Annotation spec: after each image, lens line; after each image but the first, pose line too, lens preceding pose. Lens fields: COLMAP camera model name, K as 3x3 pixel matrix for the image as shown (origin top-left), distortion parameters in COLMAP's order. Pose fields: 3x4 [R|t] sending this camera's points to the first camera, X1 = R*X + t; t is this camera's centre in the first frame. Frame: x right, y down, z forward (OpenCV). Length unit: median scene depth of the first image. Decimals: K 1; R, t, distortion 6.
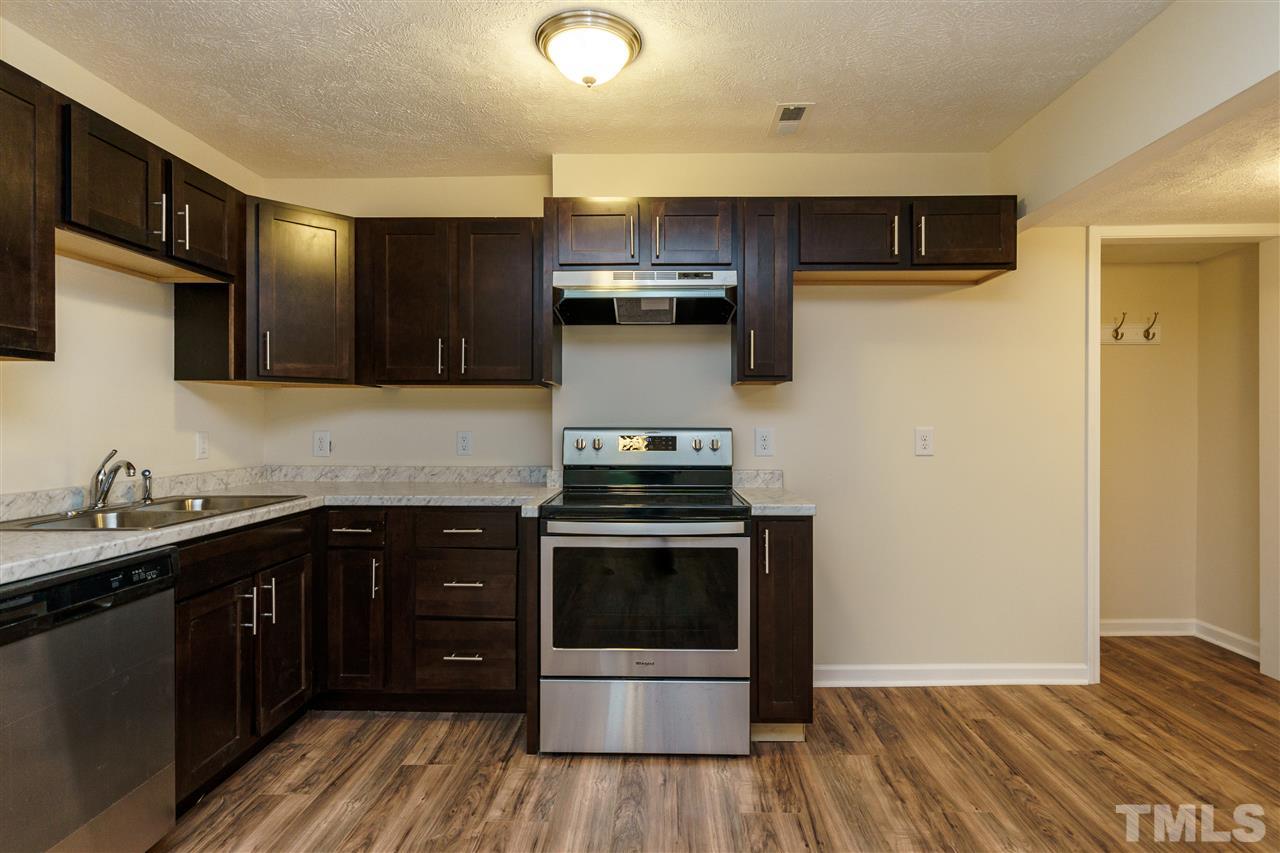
lens RADIAL K [[608.7, 0, 649.9], [0, 608.7, 420.8], [0, 0, 1]] dist [-0.000651, 0.000265]
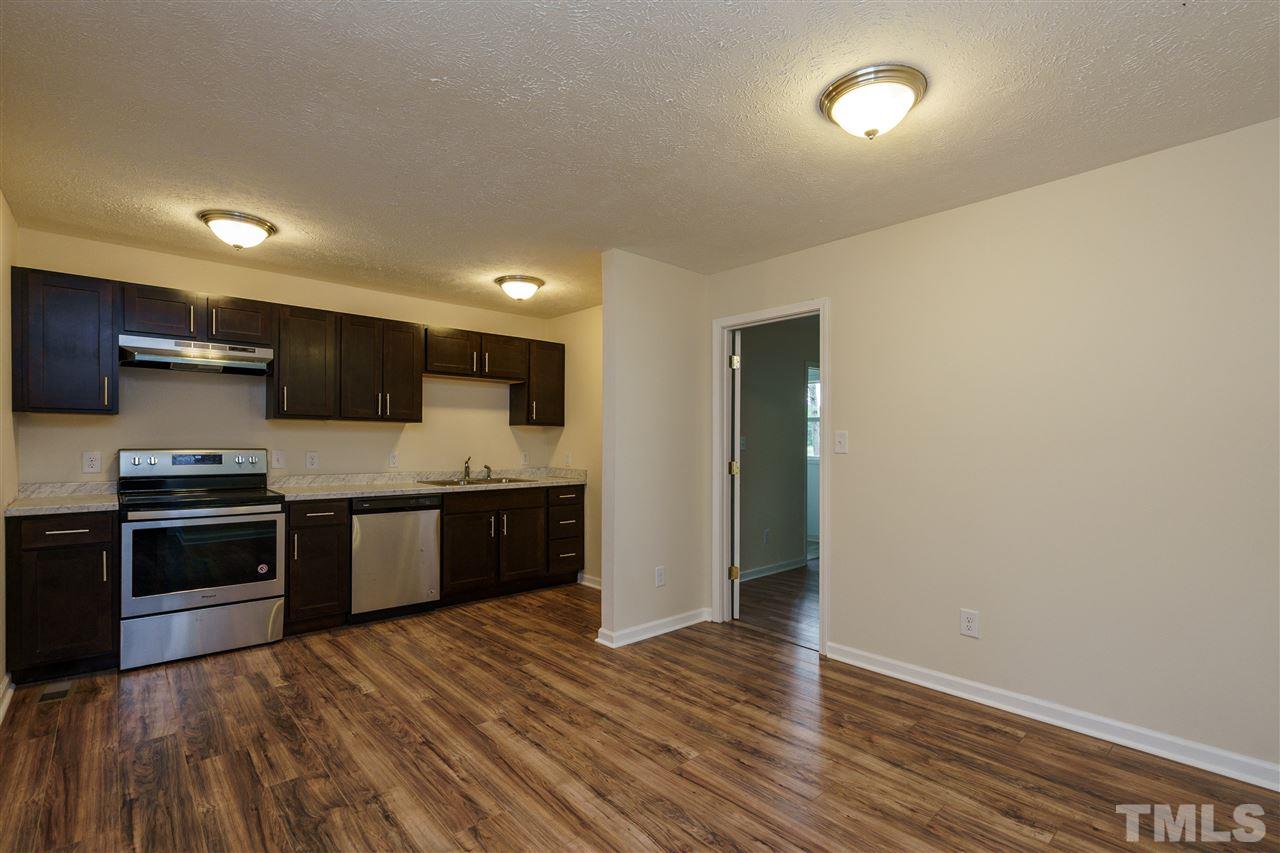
lens RADIAL K [[595.9, 0, 643.2], [0, 595.9, 446.6], [0, 0, 1]] dist [0.001486, 0.000297]
pose [[0.725317, 0.004724, 0.688398, -0.256602], [-0.014241, 0.999865, 0.008143, -0.024468], [-0.688267, -0.015709, 0.725287, -0.899099]]
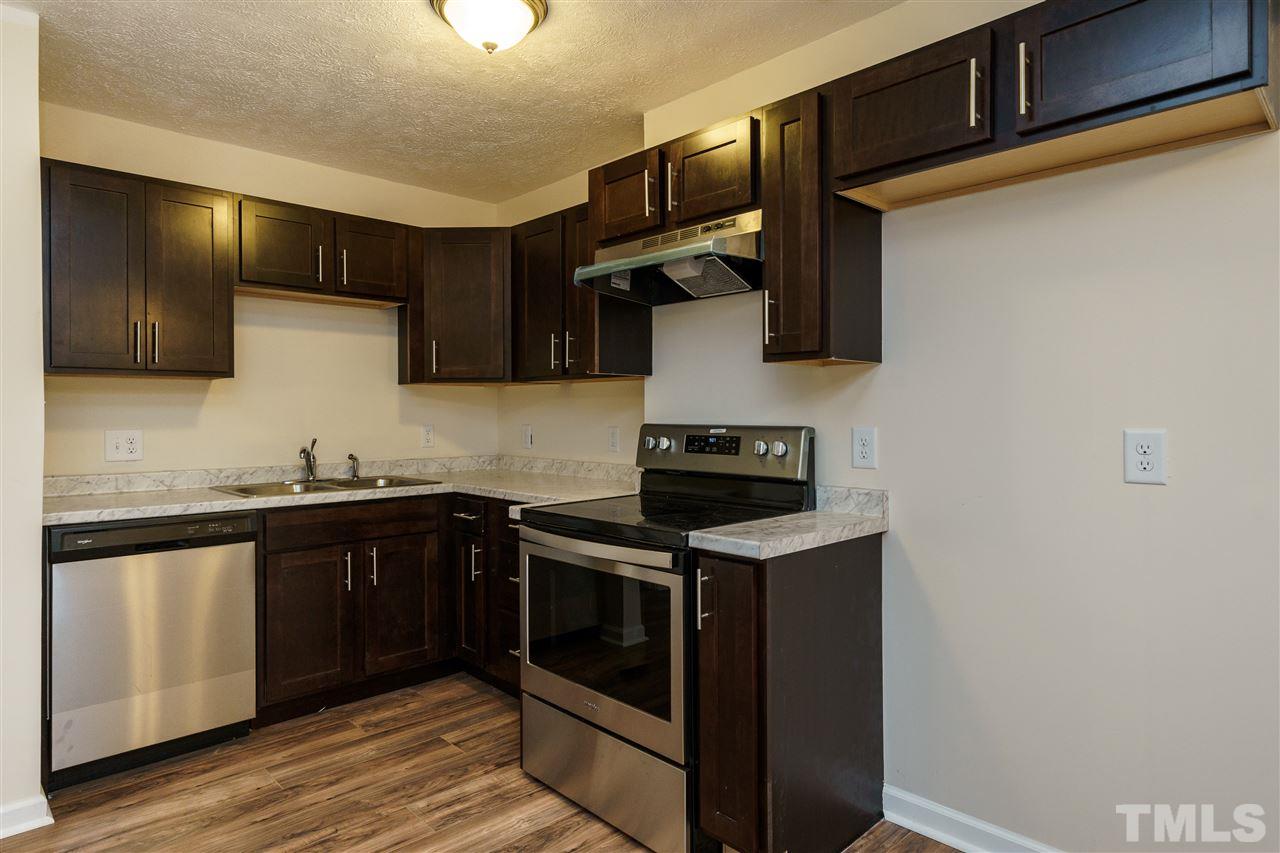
lens RADIAL K [[700.5, 0, 675.3], [0, 700.5, 414.5], [0, 0, 1]] dist [0.002376, -0.000422]
pose [[0.733680, -0.001391, -0.679494, 0.725651], [0.004478, 0.999986, 0.002788, -0.006976], [0.679481, -0.005088, 0.733676, 0.366231]]
